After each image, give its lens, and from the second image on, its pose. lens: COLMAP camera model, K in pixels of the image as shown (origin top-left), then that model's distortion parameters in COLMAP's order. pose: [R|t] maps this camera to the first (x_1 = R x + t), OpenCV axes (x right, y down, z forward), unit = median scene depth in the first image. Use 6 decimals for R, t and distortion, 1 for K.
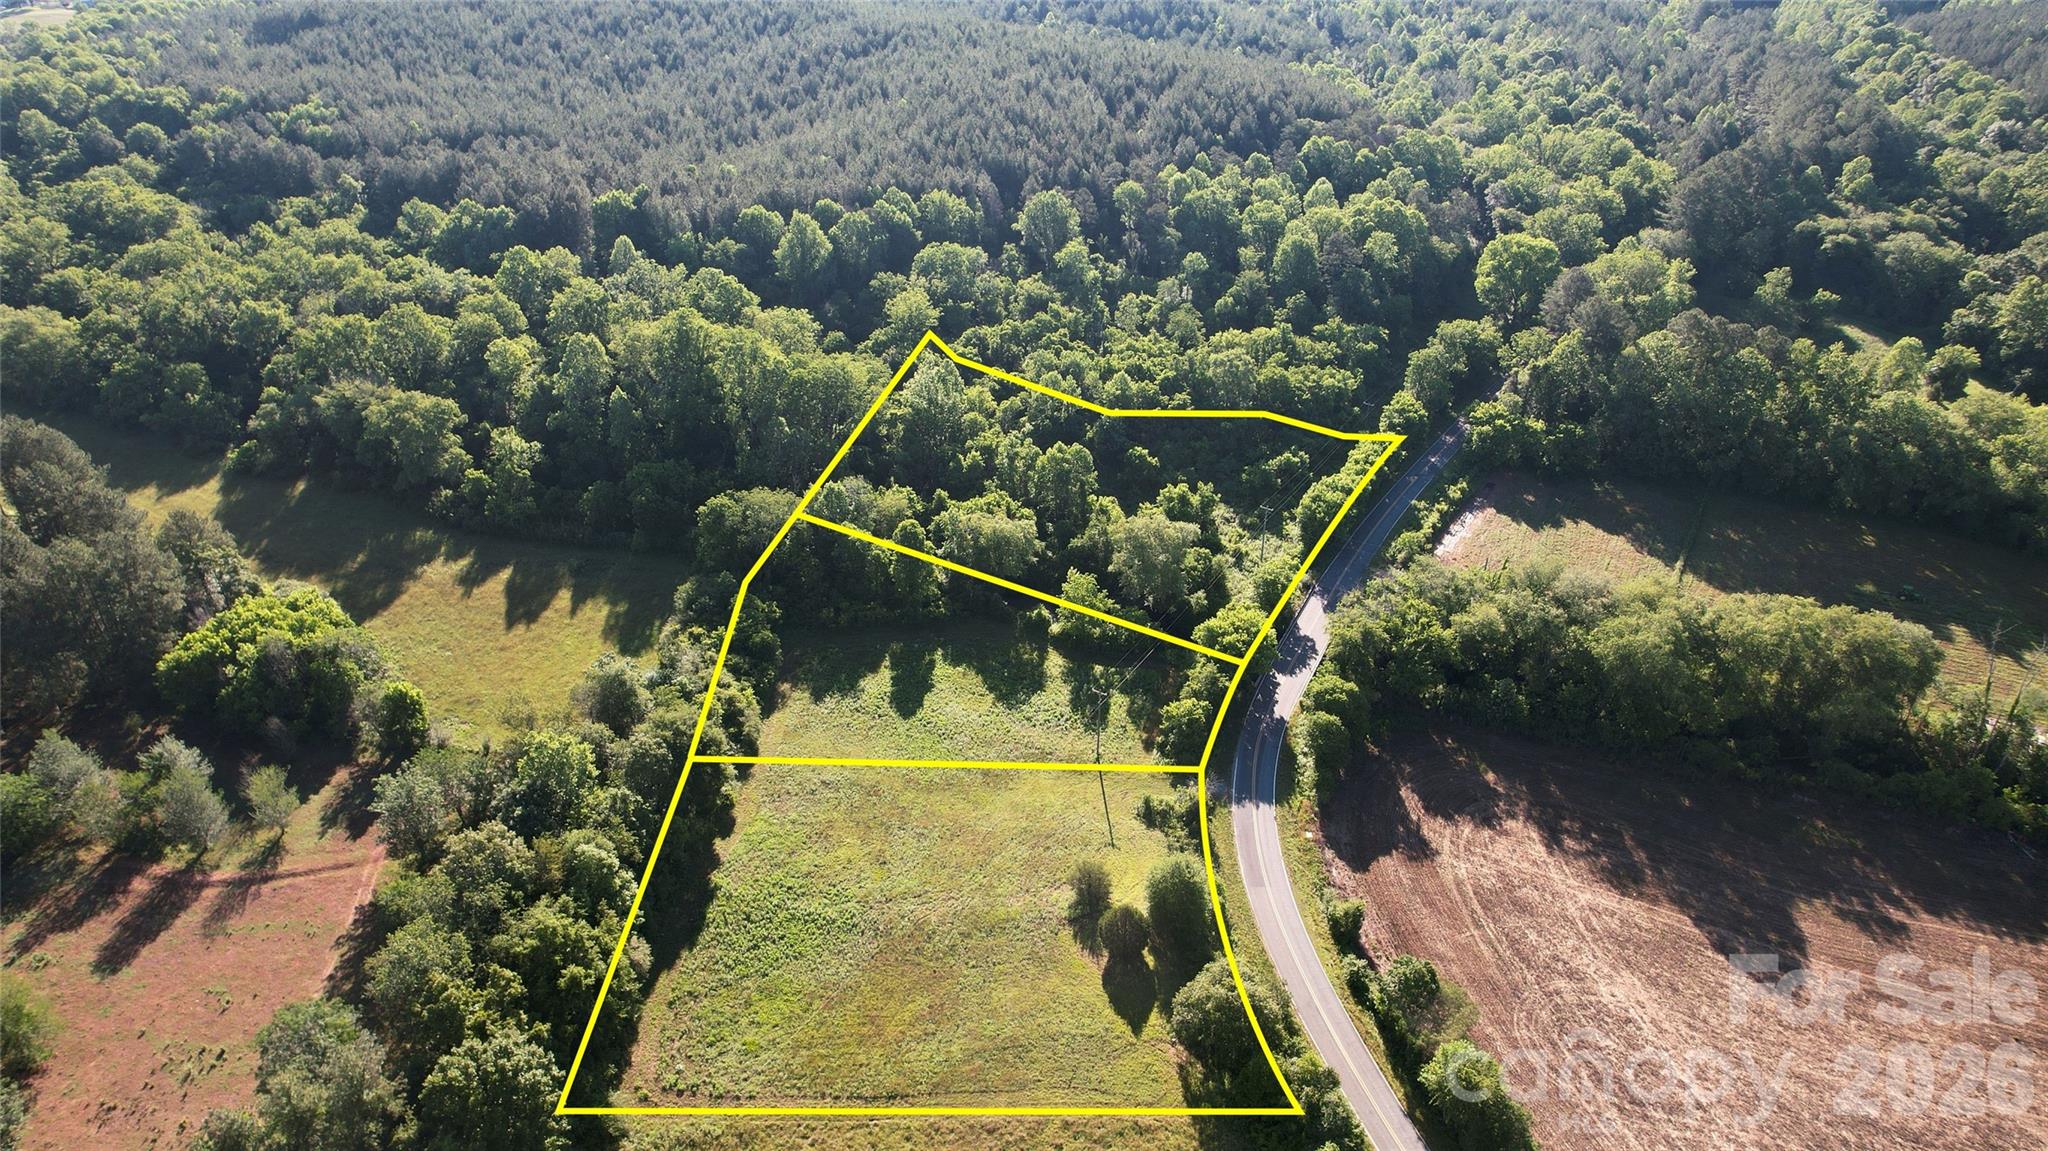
lens RADIAL K [[1315.5, 0, 1024.0], [0, 1315.5, 575.5], [0, 0, 1]] dist [-0.057361, 0.032426]
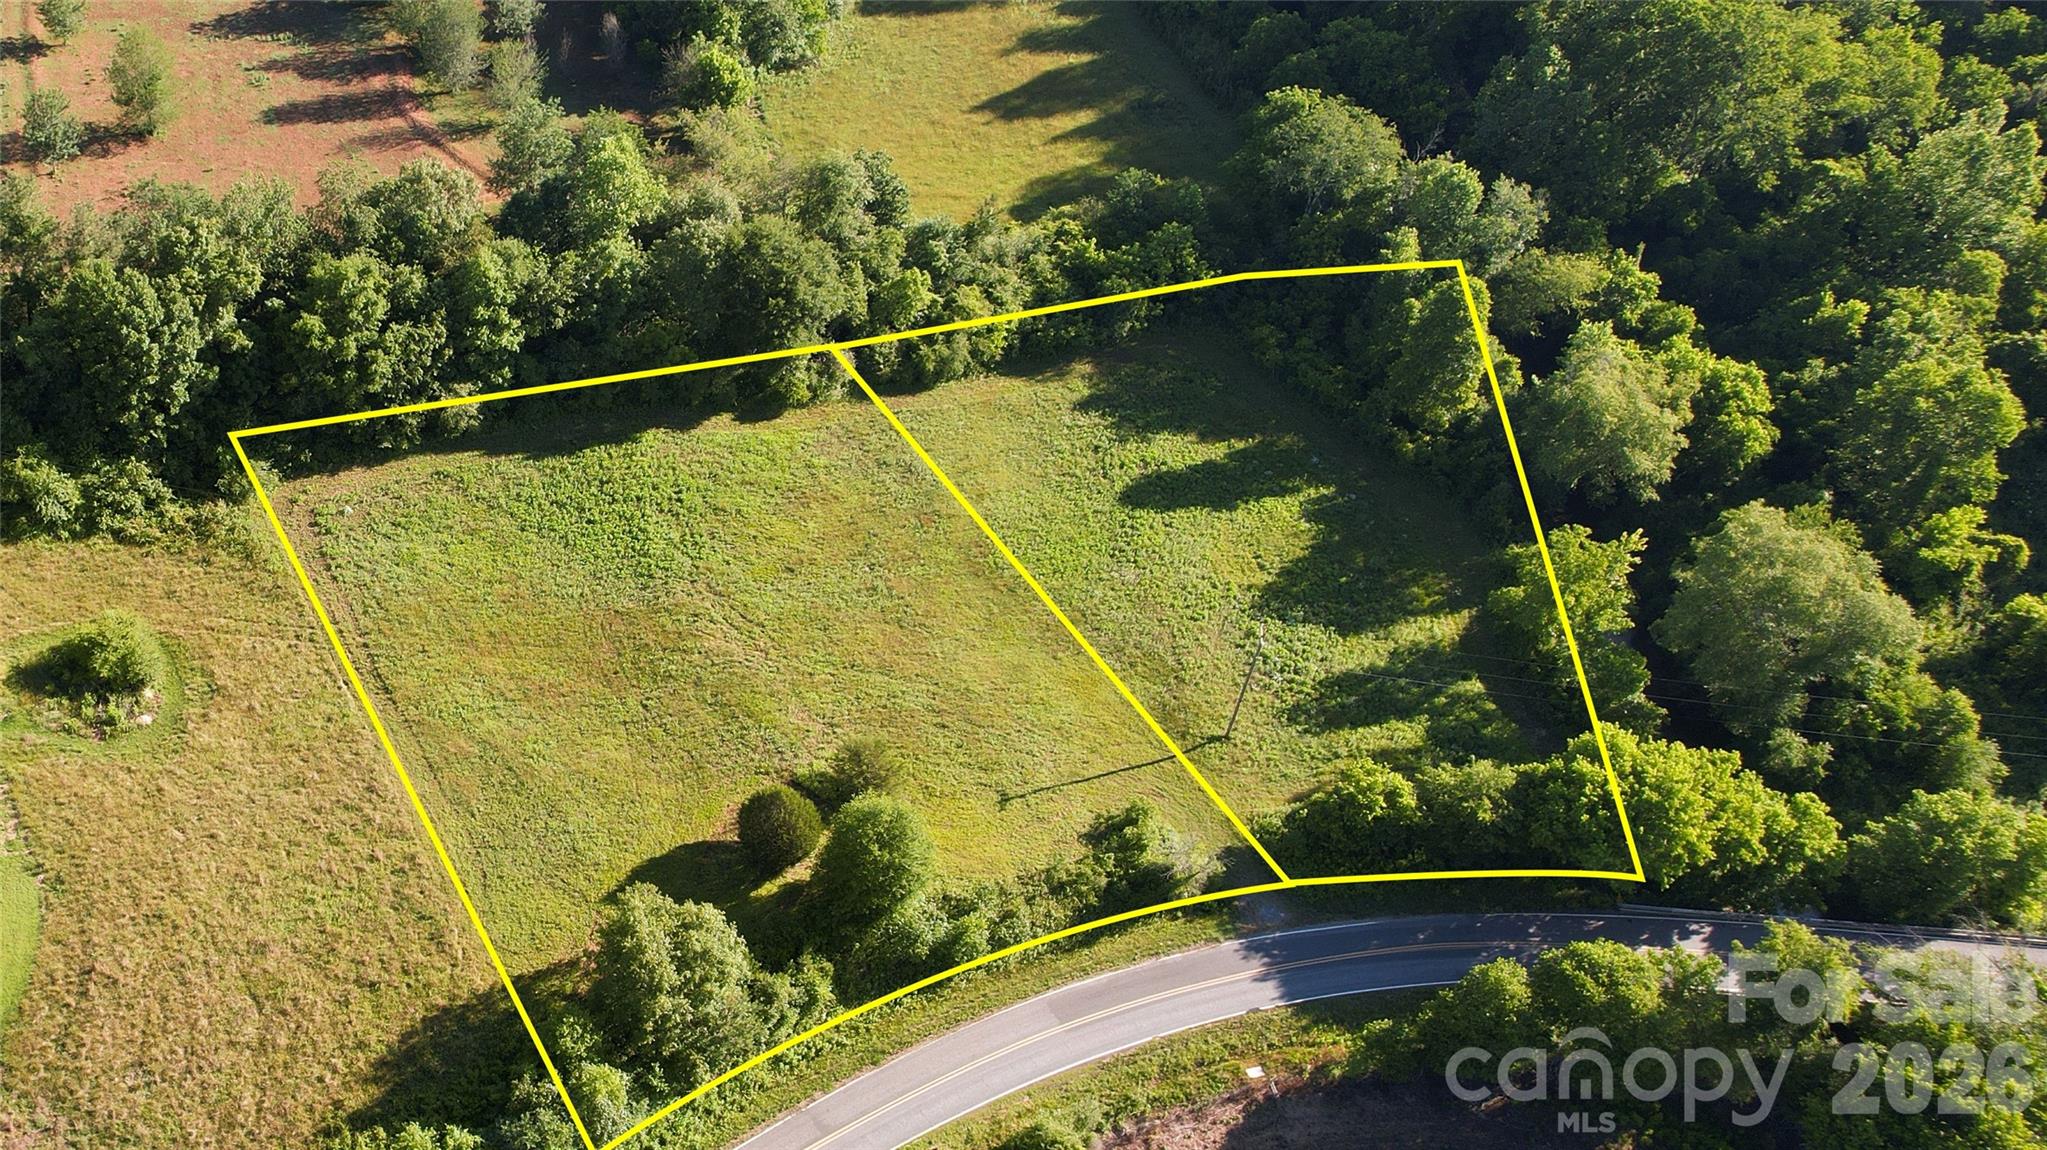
lens RADIAL K [[2025.5, 0, 460.3], [0, 2025.5, 589.4], [0, 0, 1]] dist [-0.061957, 0.051234]
pose [[0.339968, 0.626585, -0.701294, 0.545062], [-0.464934, 0.760188, 0.453818, -0.158282], [0.817471, 0.171772, 0.549760, 0.281827]]
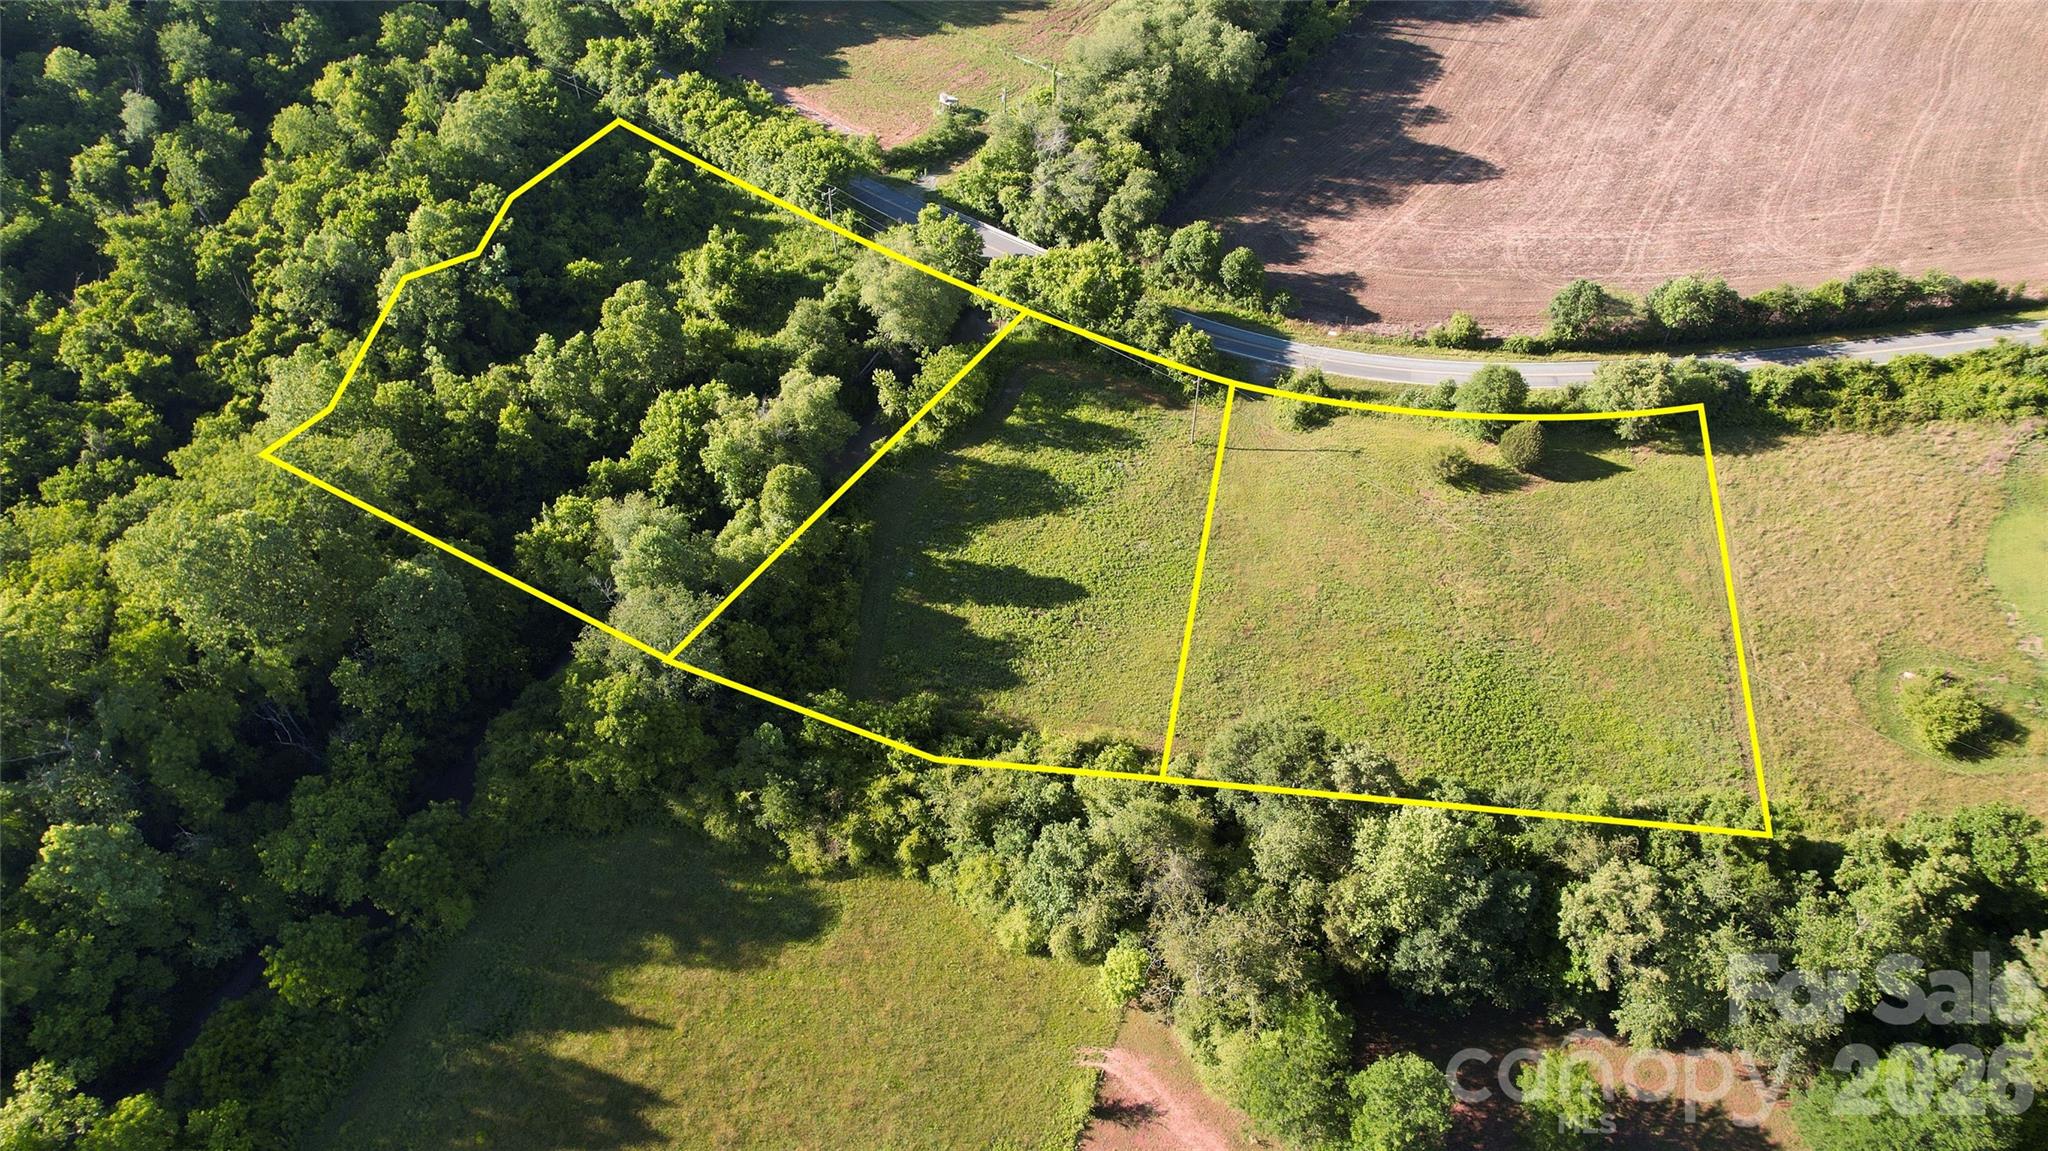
lens RADIAL K [[1314.6, 0, 1025.1], [0, 1314.6, 592.6], [0, 0, 1]] dist [-0.078256, 0.075909]
pose [[0.198787, -0.744049, 0.637868, -0.676502], [0.489427, 0.639254, 0.593140, -0.426209], [-0.849085, 0.194281, 0.491233, 0.730216]]
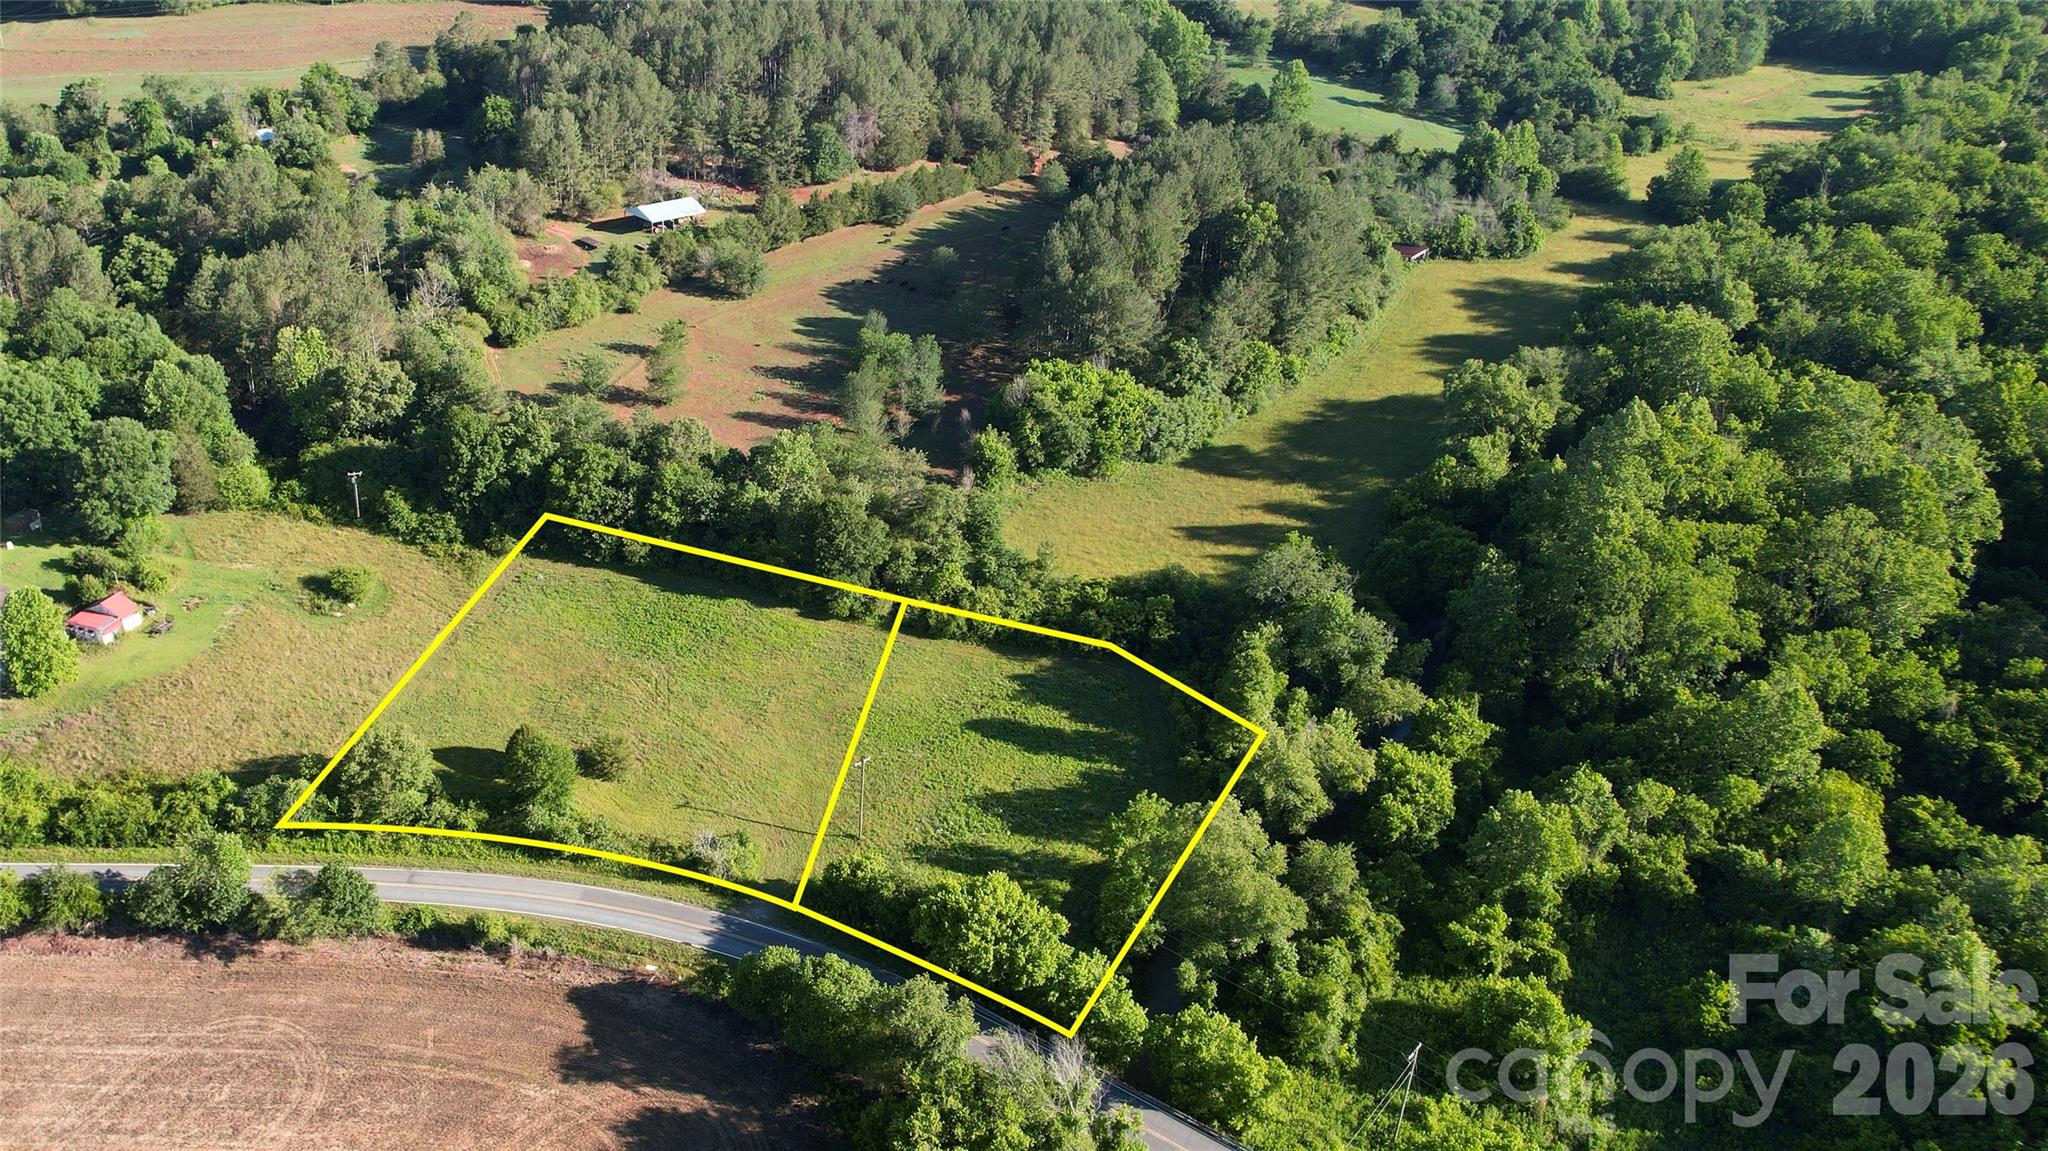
lens RADIAL K [[1614.9, 0, 784.1], [0, 1614.9, 585.7], [0, 0, 1]] dist [-0.066211, 0.054500]
pose [[-0.238967, 0.453083, -0.858843, 0.935318], [-0.489073, 0.707931, 0.509550, -0.506767], [0.838870, 0.541803, 0.052418, 0.891985]]
